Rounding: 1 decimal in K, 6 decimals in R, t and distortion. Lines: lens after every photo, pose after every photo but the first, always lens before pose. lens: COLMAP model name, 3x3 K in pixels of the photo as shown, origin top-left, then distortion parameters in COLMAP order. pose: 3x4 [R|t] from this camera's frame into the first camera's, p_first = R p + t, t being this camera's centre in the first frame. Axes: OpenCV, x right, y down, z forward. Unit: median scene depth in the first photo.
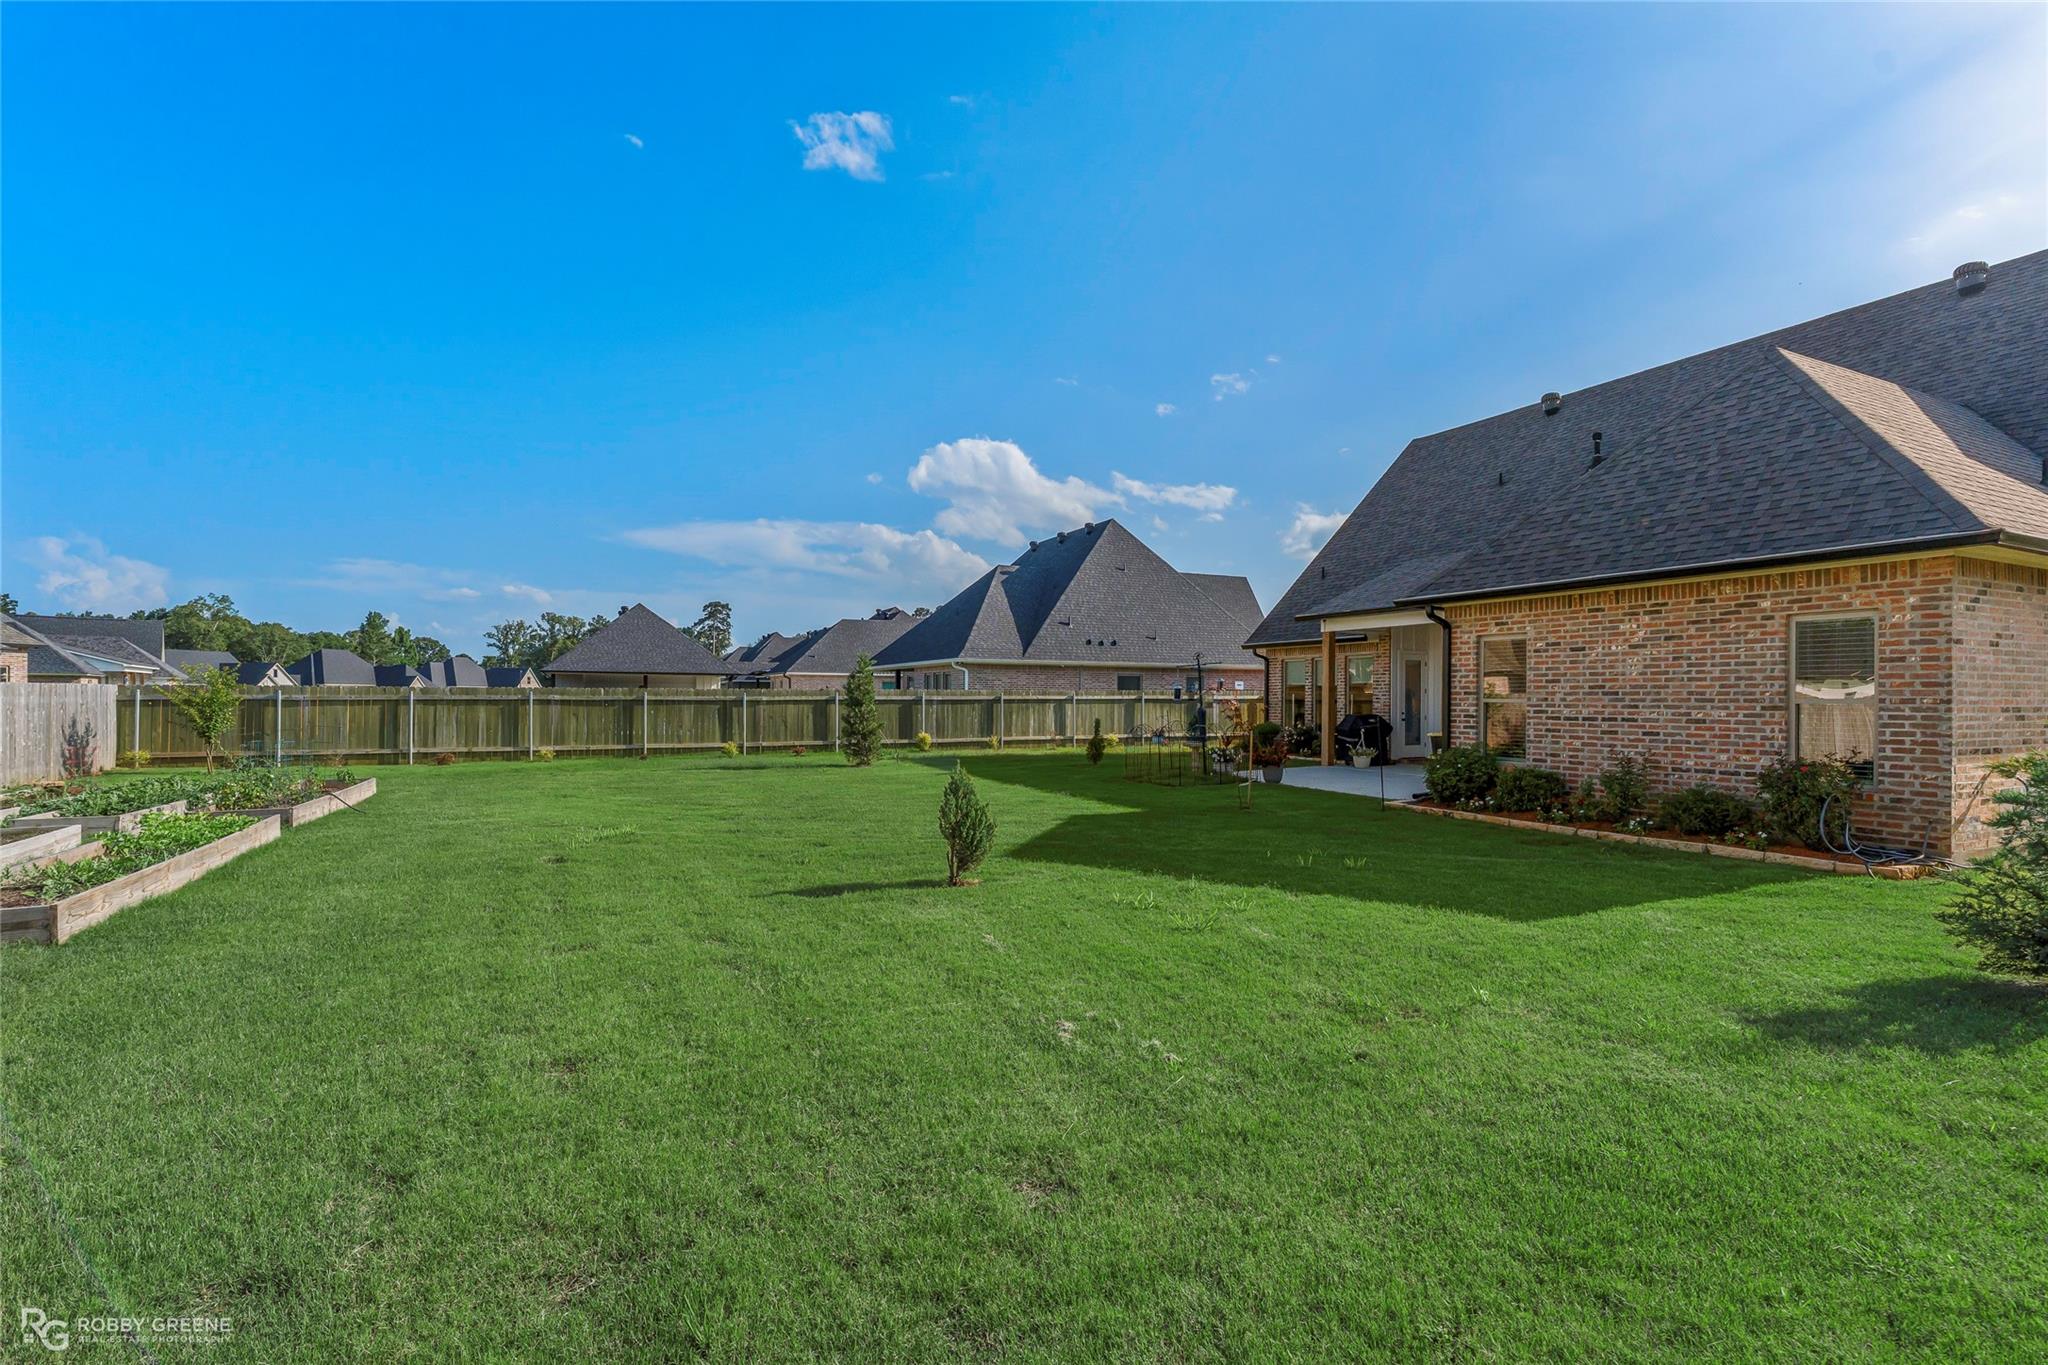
lens RADIAL K [[928.2, 0, 1026.1], [0, 928.2, 682.9], [0, 0, 1]] dist [-0.003303, -0.000168]
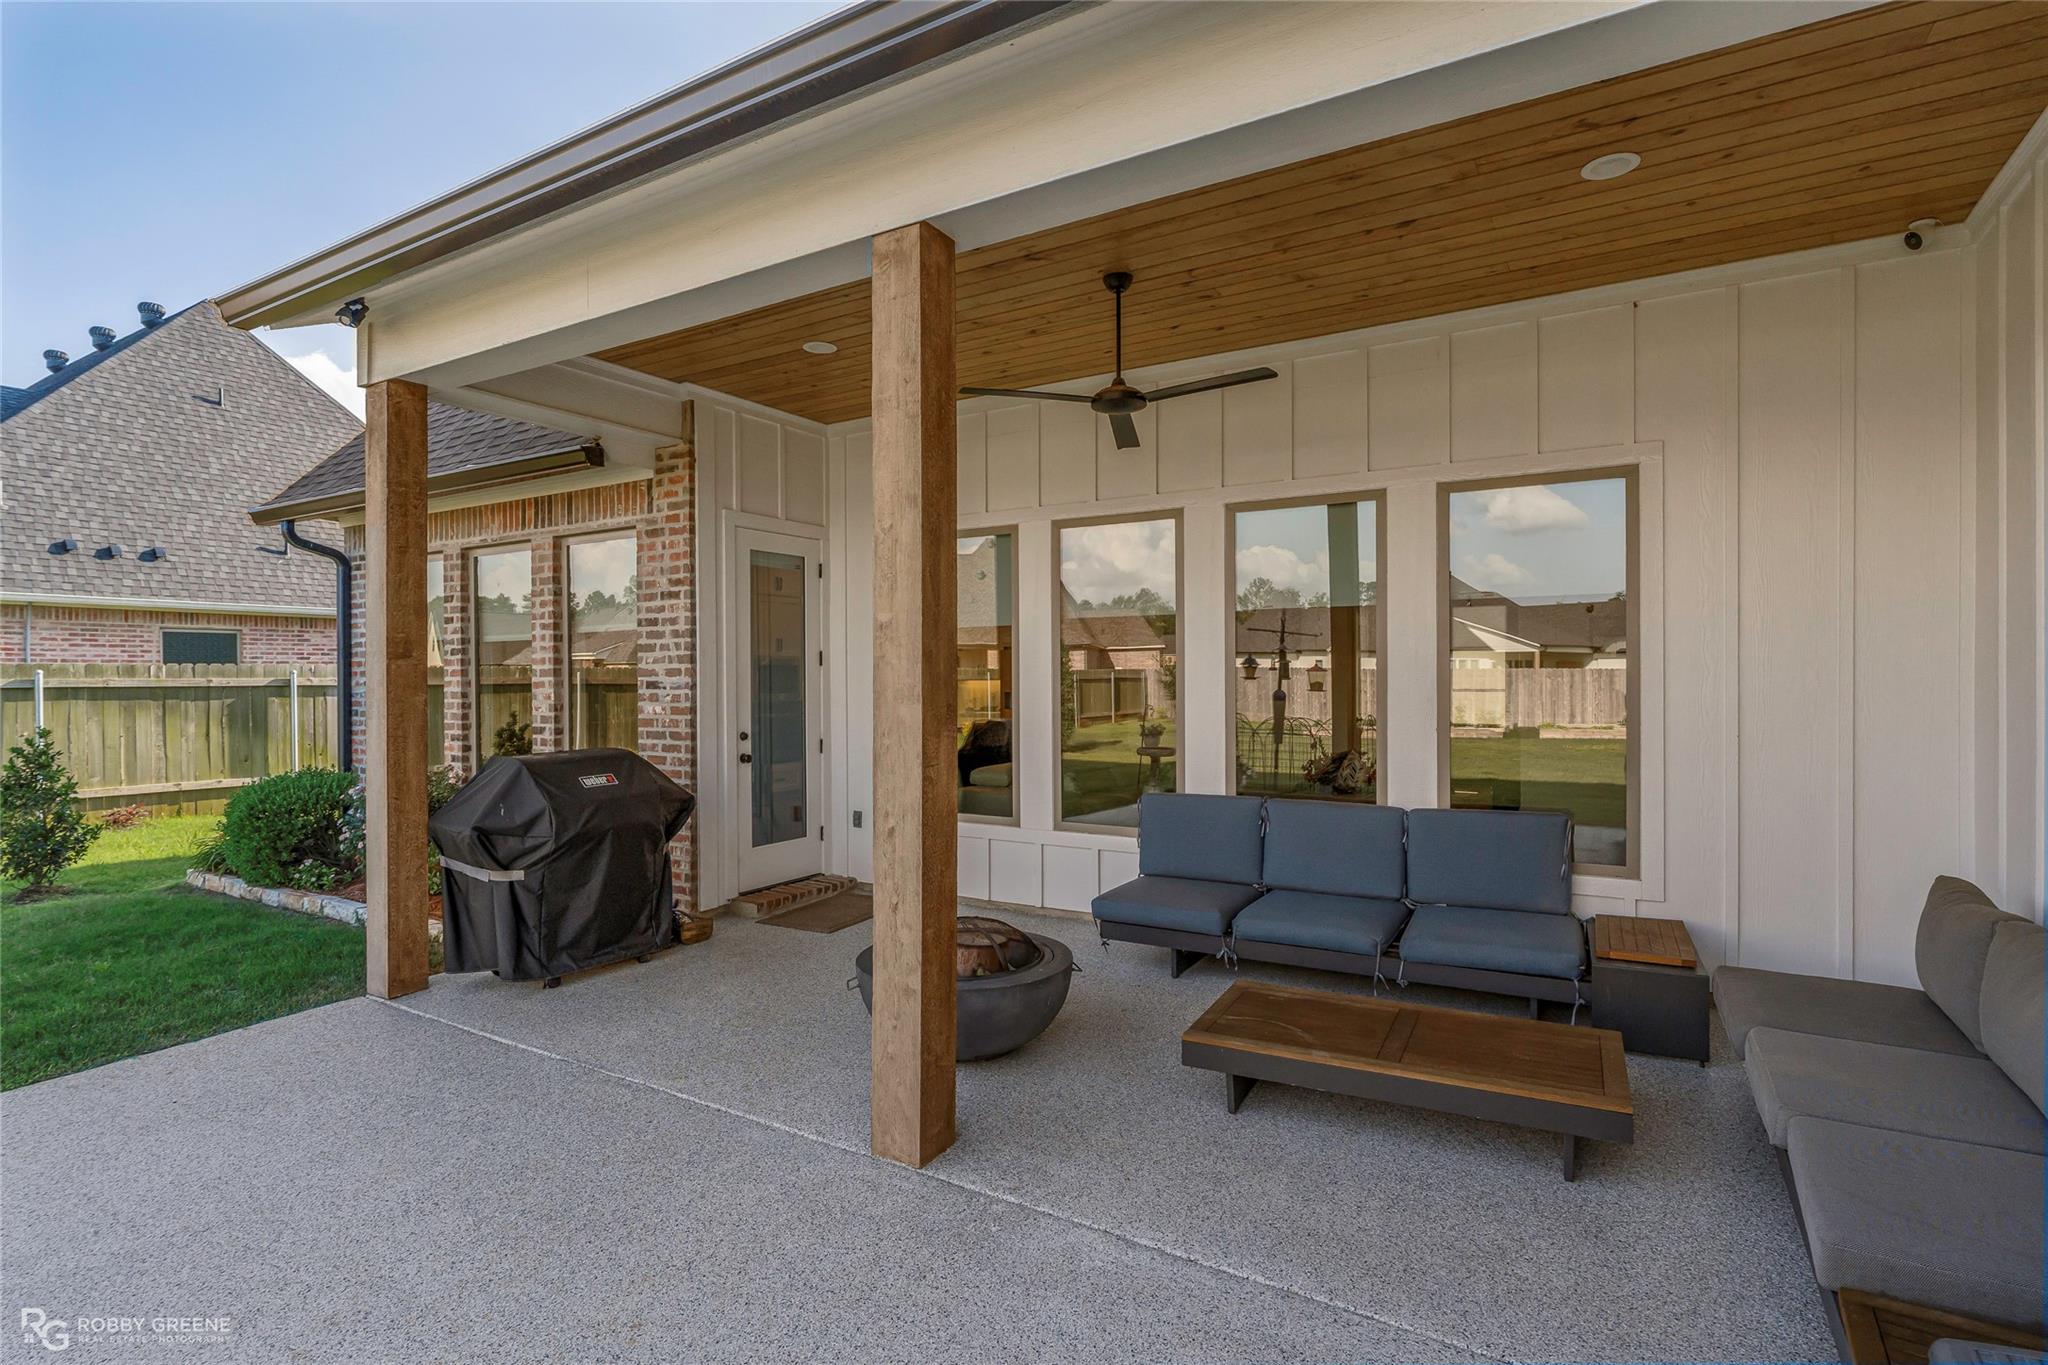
lens RADIAL K [[999.3, 0, 1019.4], [0, 999.3, 684.7], [0, 0, 1]] dist [-0.005318, -0.000163]
pose [[0.831196, -0.004939, 0.555958, 0.129136], [-0.007282, 0.999778, 0.019769, 0.003921], [-0.555932, -0.020480, 0.830975, 0.294306]]
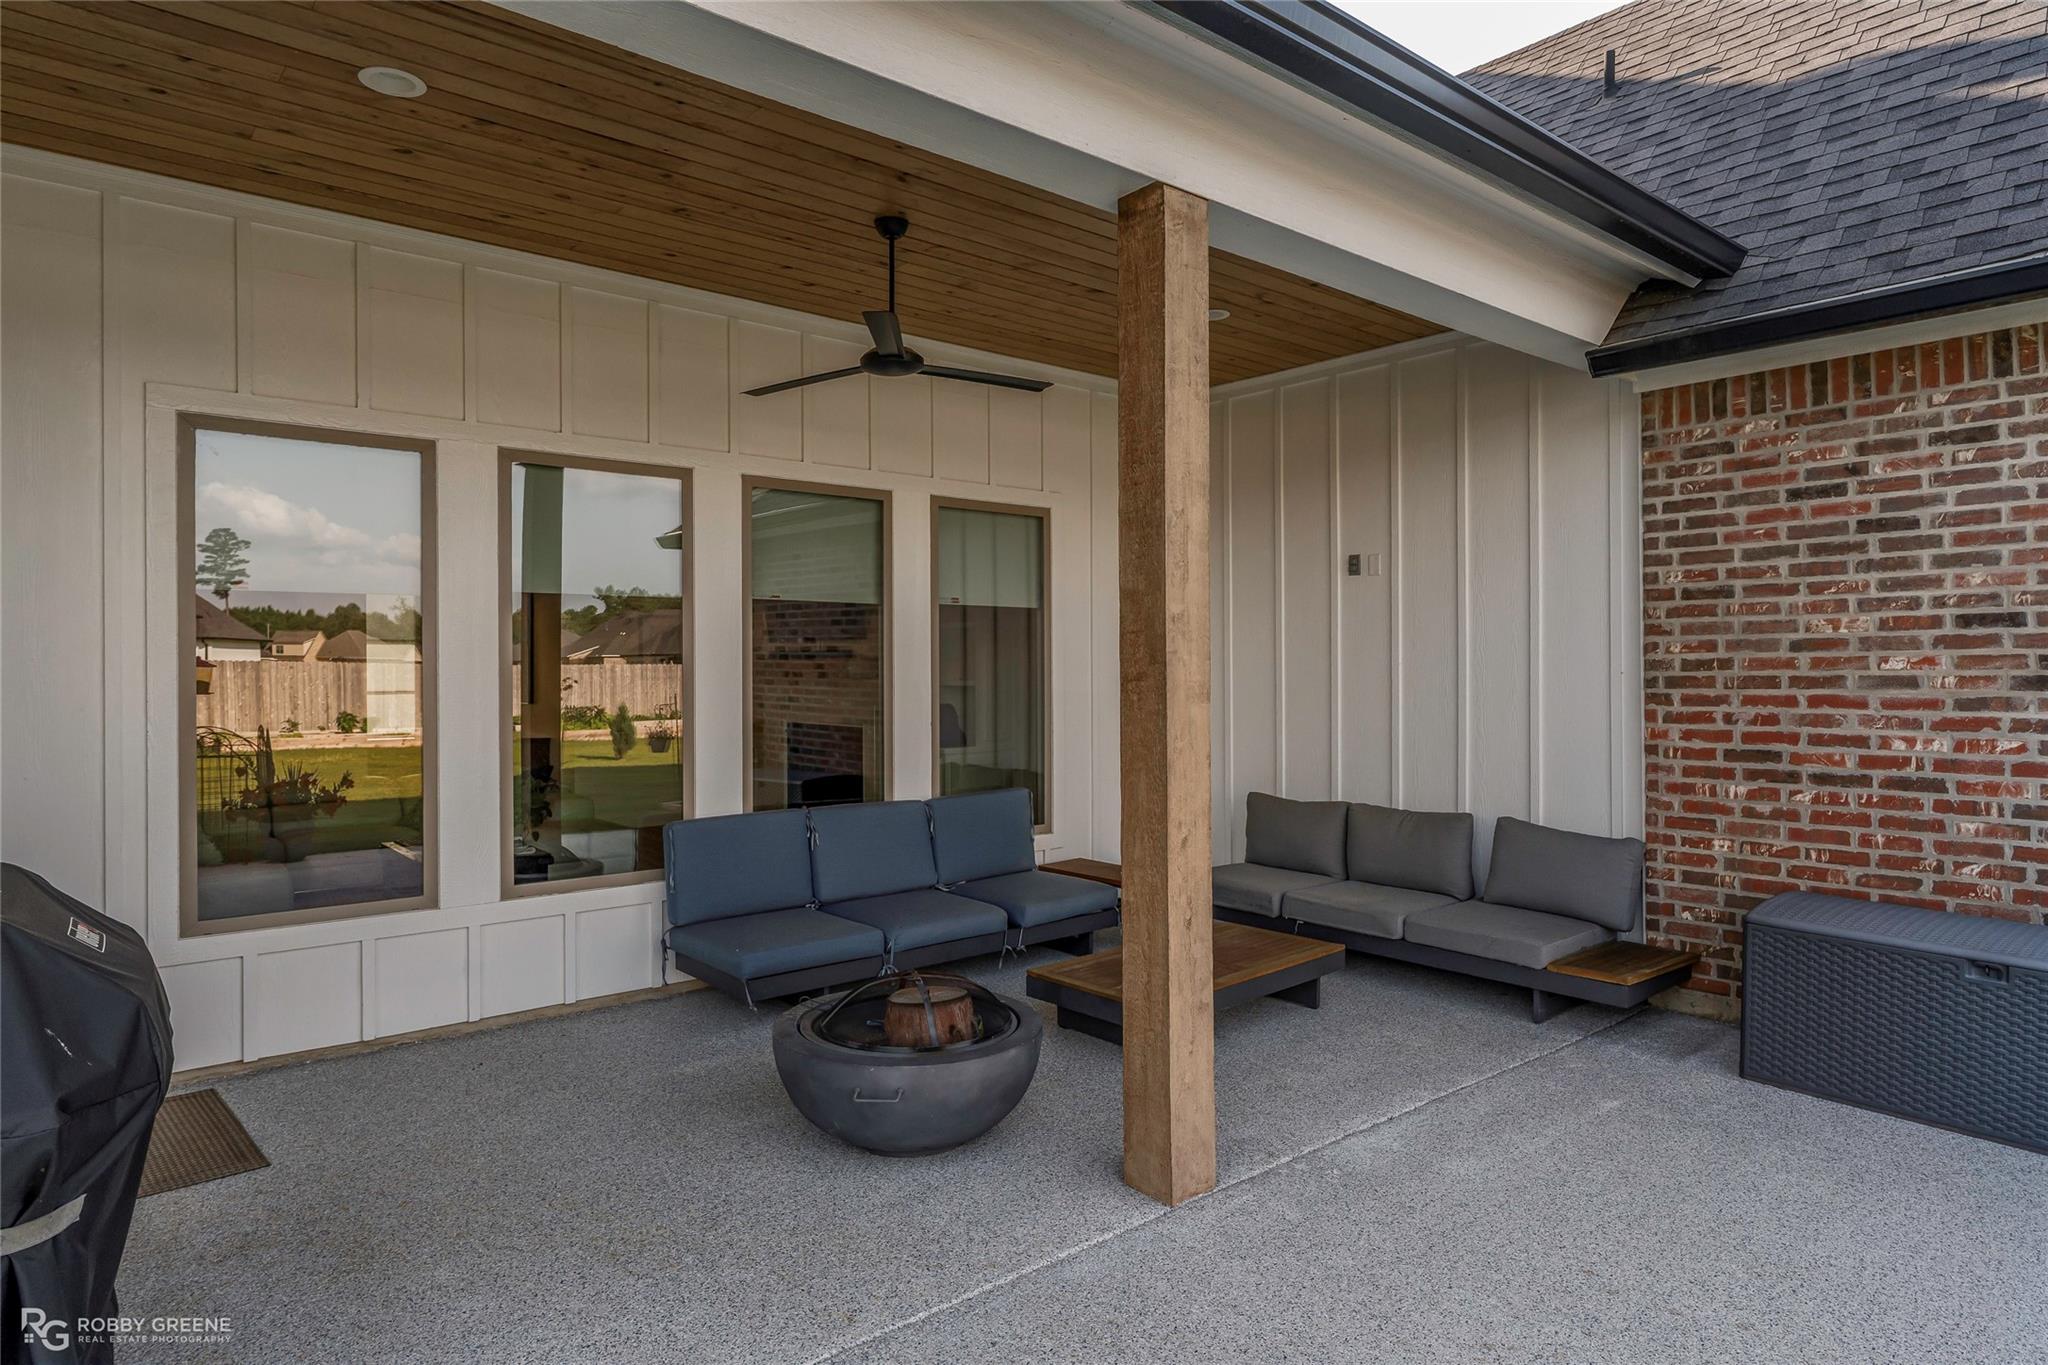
lens RADIAL K [[1185.5, 0, 1018.1], [0, 1185.5, 675.2], [0, 0, 1]] dist [0.000554, -0.000658]
pose [[-0.254035, -0.001120, 0.967194, 0.061922], [-0.011004, 0.999938, -0.001732, 0.006000], [-0.967132, -0.011083, -0.254032, 0.451044]]
